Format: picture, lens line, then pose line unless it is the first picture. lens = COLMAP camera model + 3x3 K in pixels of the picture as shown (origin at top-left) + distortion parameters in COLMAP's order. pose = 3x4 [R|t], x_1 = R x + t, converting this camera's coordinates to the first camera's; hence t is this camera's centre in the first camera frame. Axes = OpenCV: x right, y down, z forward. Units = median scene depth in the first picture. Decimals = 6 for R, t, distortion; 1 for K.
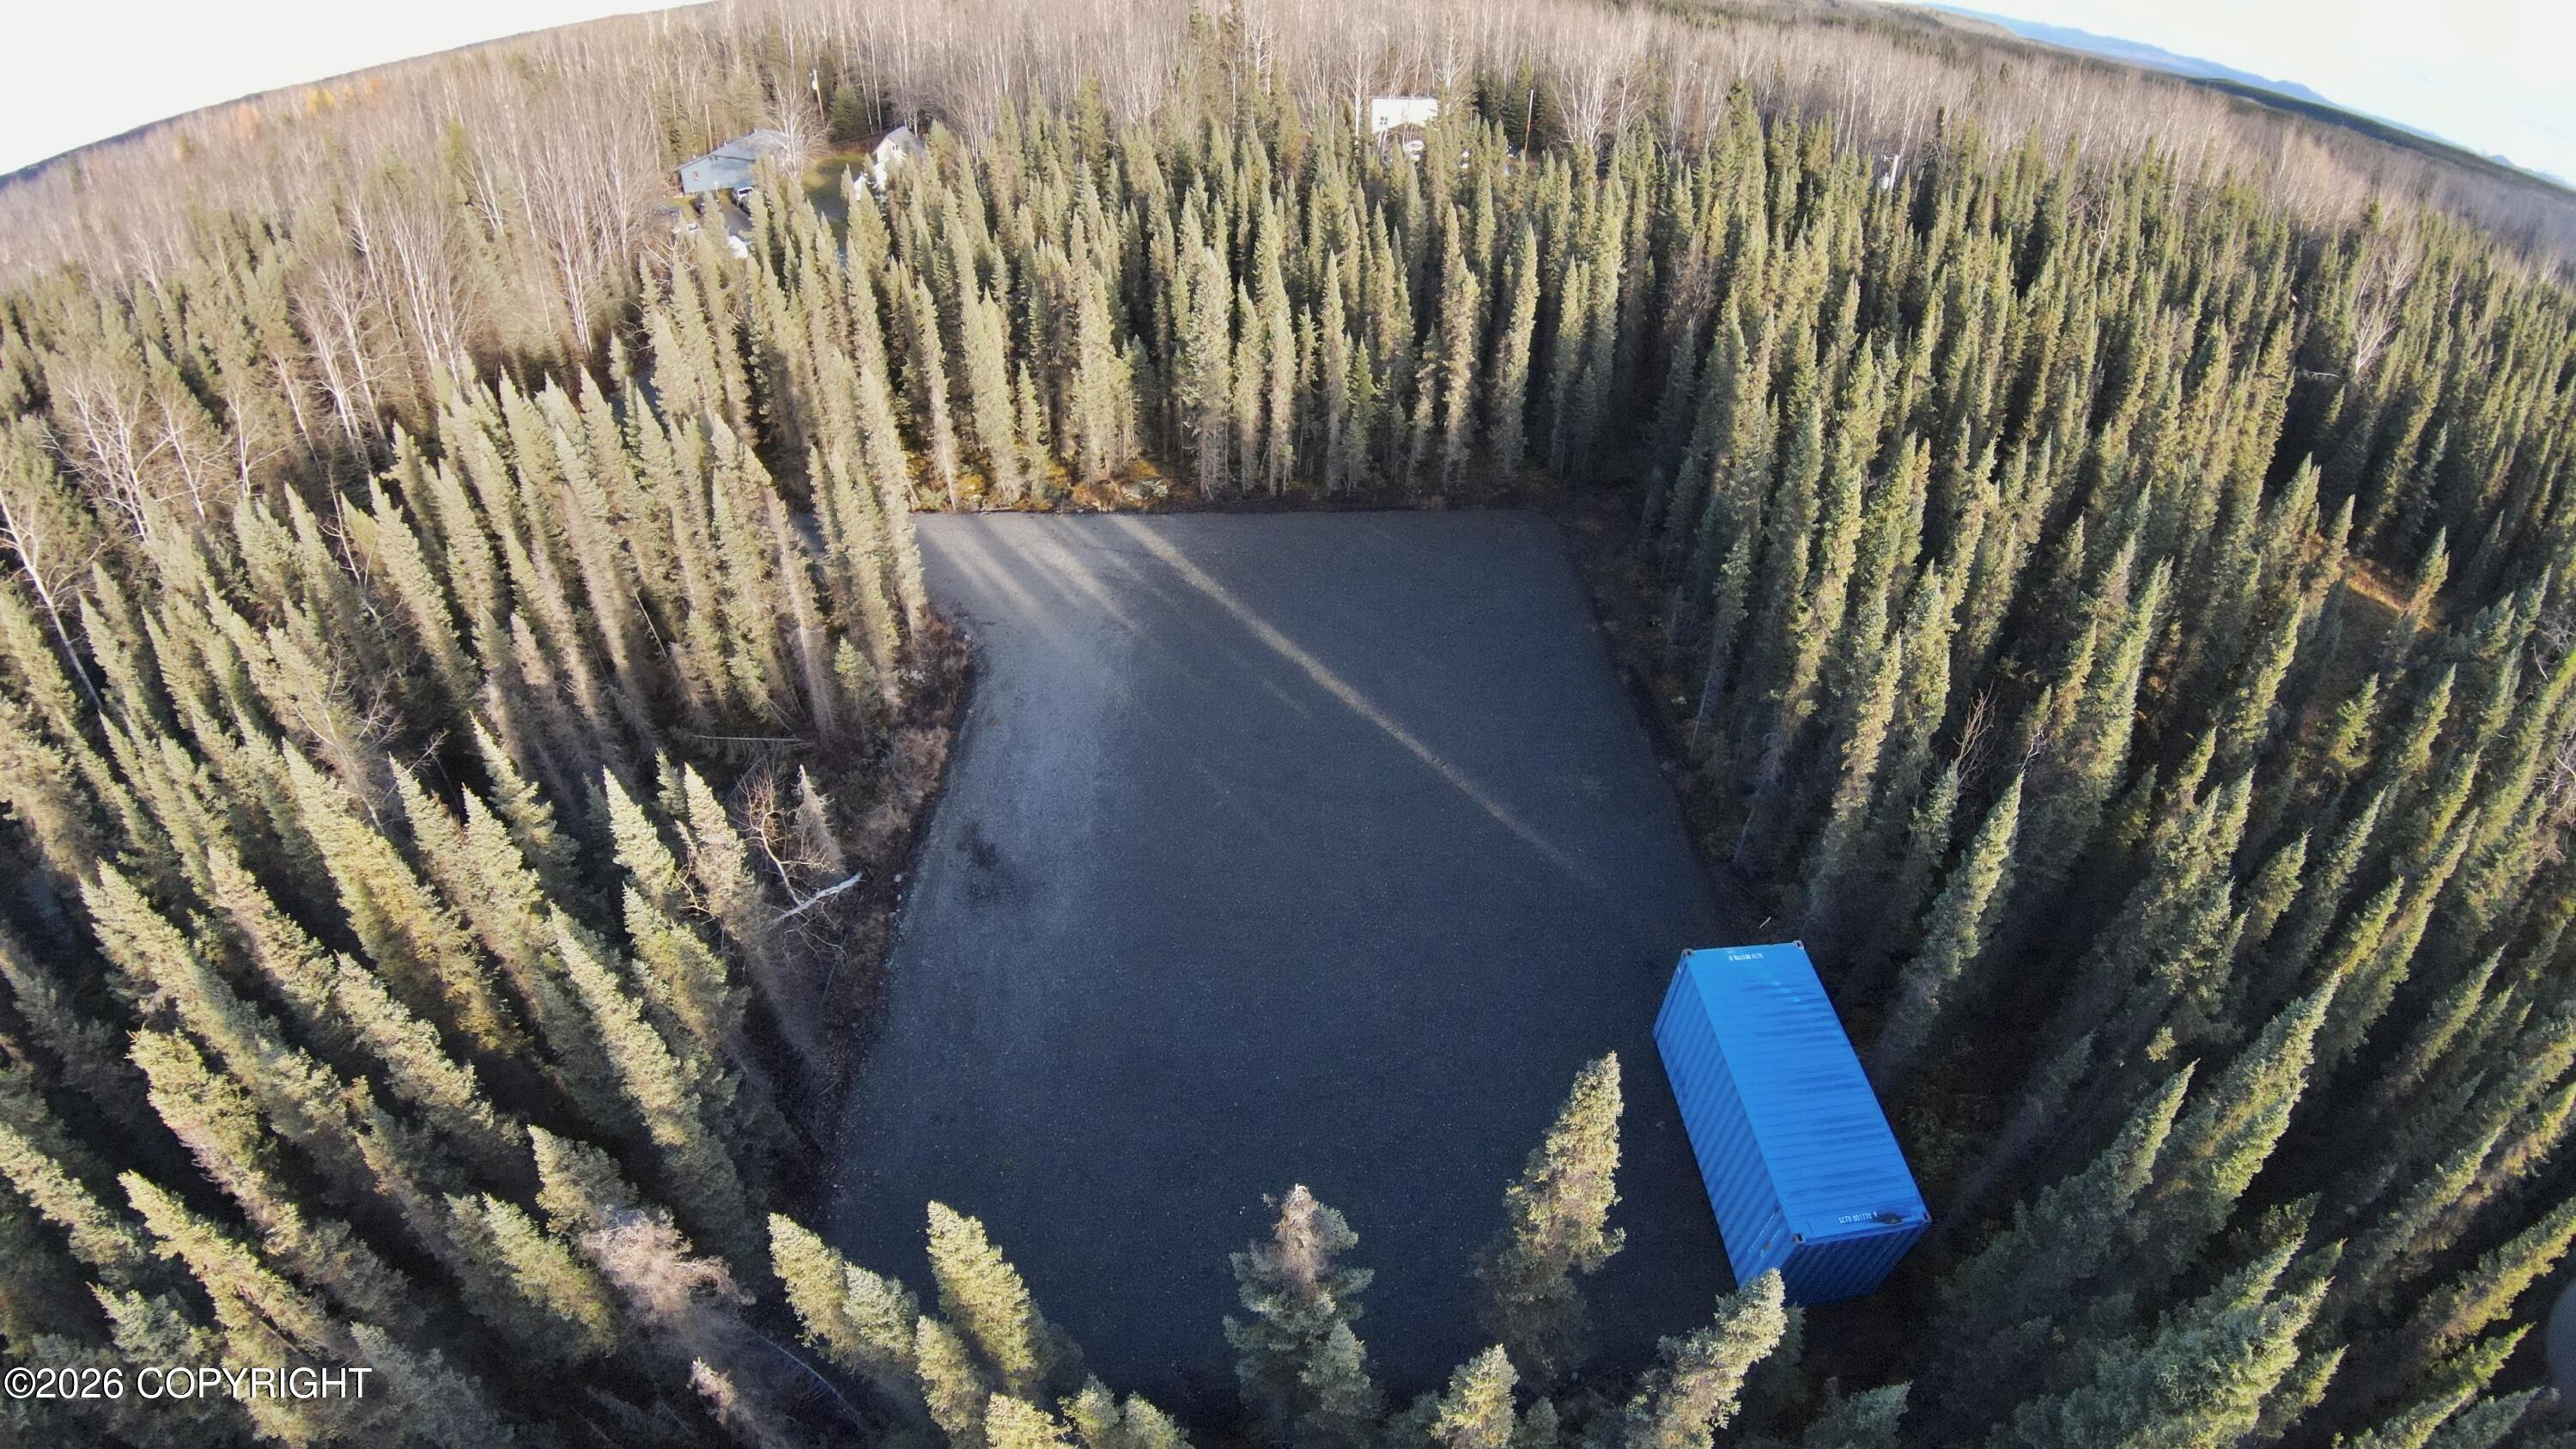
lens RADIAL K [[1169.1, 0, 1272.3], [0, 1169.1, 702.8], [0, 0, 1]] dist [-0.202859, 0.037825]
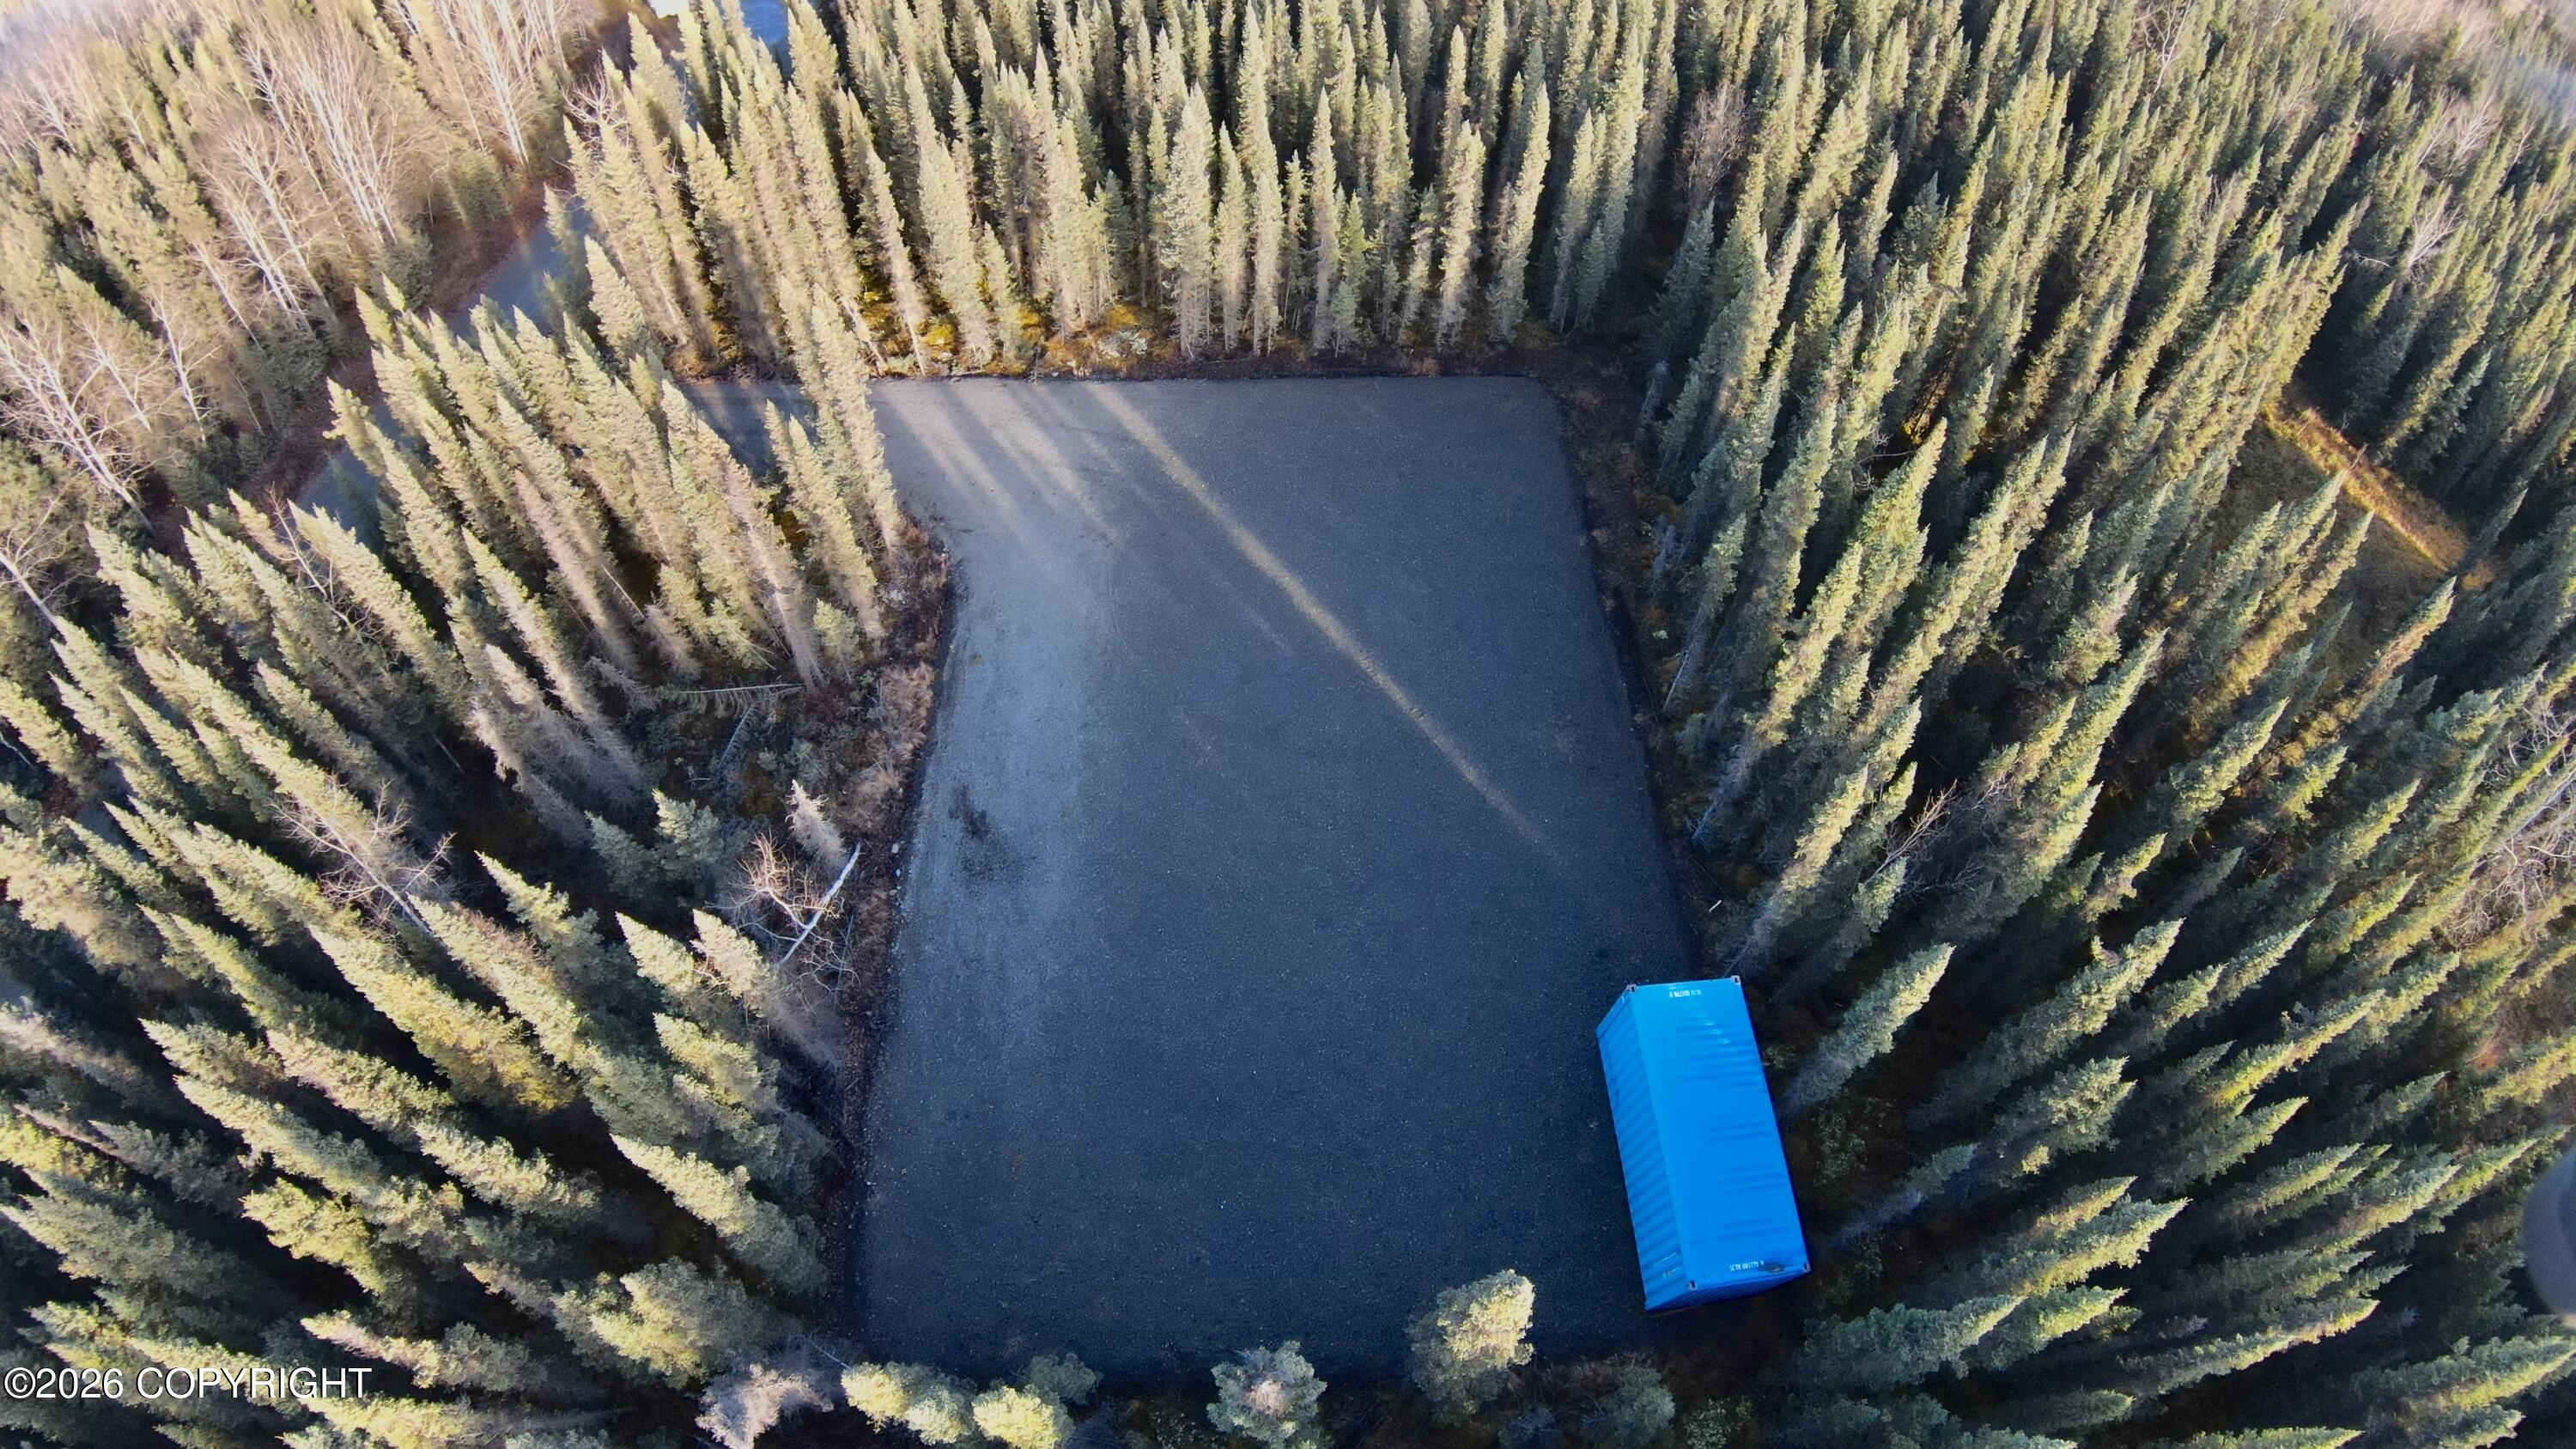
lens RADIAL K [[1169.1, 0, 1272.3], [0, 1169.1, 702.8], [0, 0, 1]] dist [-0.202859, 0.037825]
pose [[0.999943, 0.004319, 0.009756, 0.005245], [-0.006943, 0.957702, 0.287676, -0.186742], [-0.008100, -0.287728, 0.957678, 0.019672]]
